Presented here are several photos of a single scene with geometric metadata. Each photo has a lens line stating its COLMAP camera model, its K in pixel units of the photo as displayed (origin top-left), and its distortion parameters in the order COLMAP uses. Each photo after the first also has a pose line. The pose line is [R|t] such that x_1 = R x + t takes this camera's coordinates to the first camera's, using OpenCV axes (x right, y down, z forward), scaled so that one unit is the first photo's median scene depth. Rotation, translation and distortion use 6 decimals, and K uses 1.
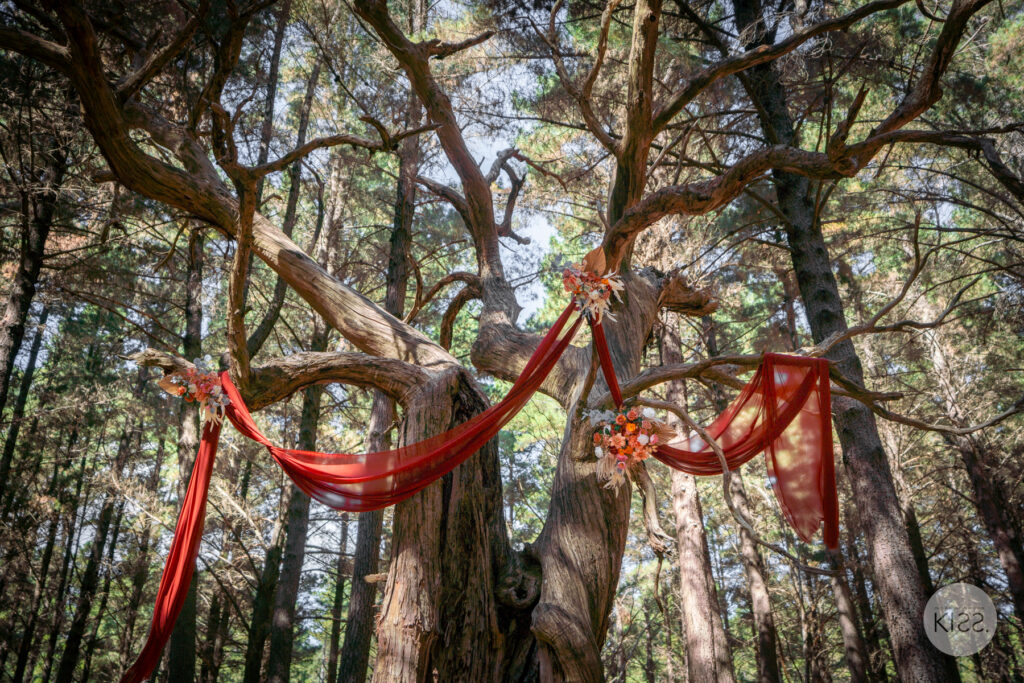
lens RADIAL K [[985.8, 0, 512.7], [0, 985.8, 333.0], [0, 0, 1]] dist [0.067496, 0.000000]
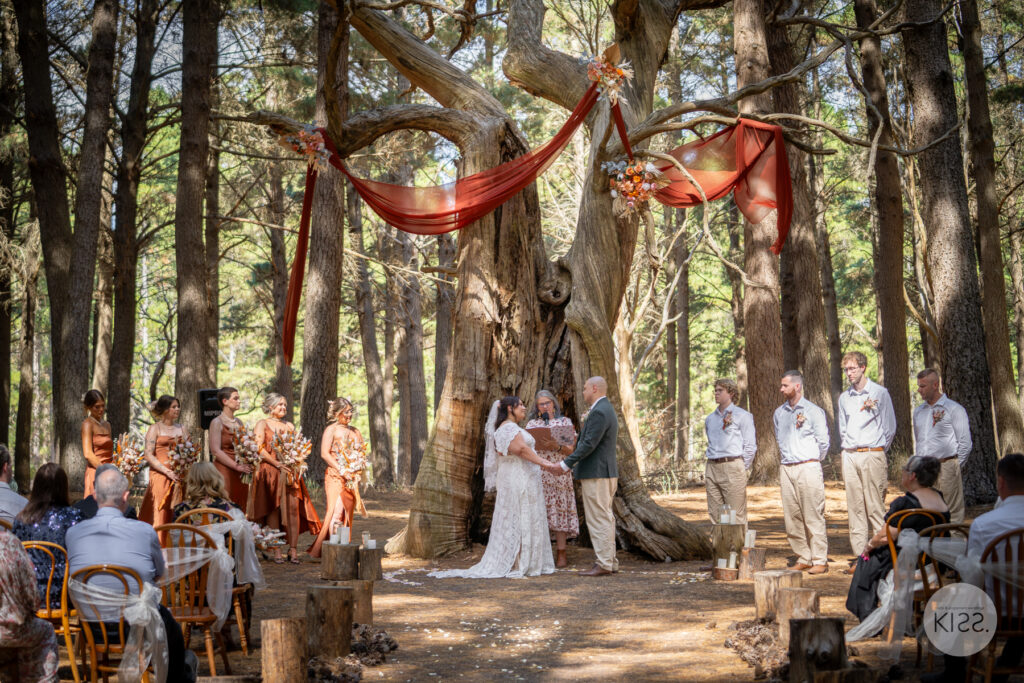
lens RADIAL K [[2161.0, 0, 545.5], [0, 2161.0, 325.7], [0, 0, 1]] dist [-0.345861, 0.000000]
pose [[0.999422, -0.014260, 0.030864, -0.098849], [0.002369, 0.934795, 0.355179, -0.754068], [-0.033917, -0.354900, 0.934289, -1.801409]]
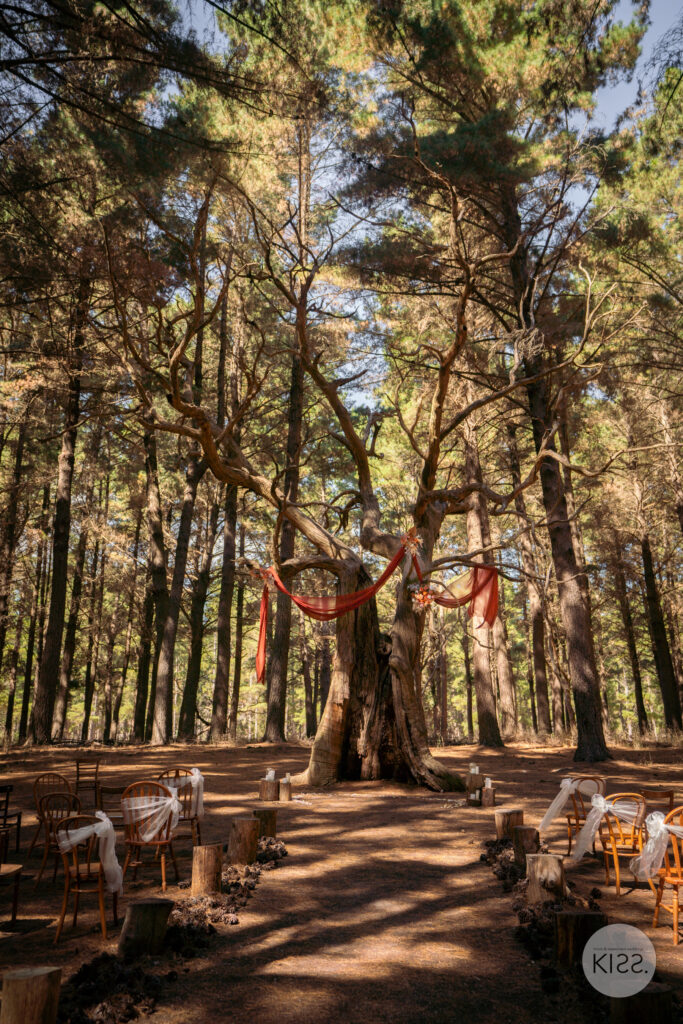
lens RADIAL K [[856.6, 0, 340.6], [0, 856.6, 515.1], [0, 0, 1]] dist [0.006467, 0.001764]
pose [[0.999820, -0.002211, -0.018847, -0.067846], [0.005609, 0.983242, 0.182219, -0.542087], [0.018128, -0.182292, 0.983077, -1.281021]]
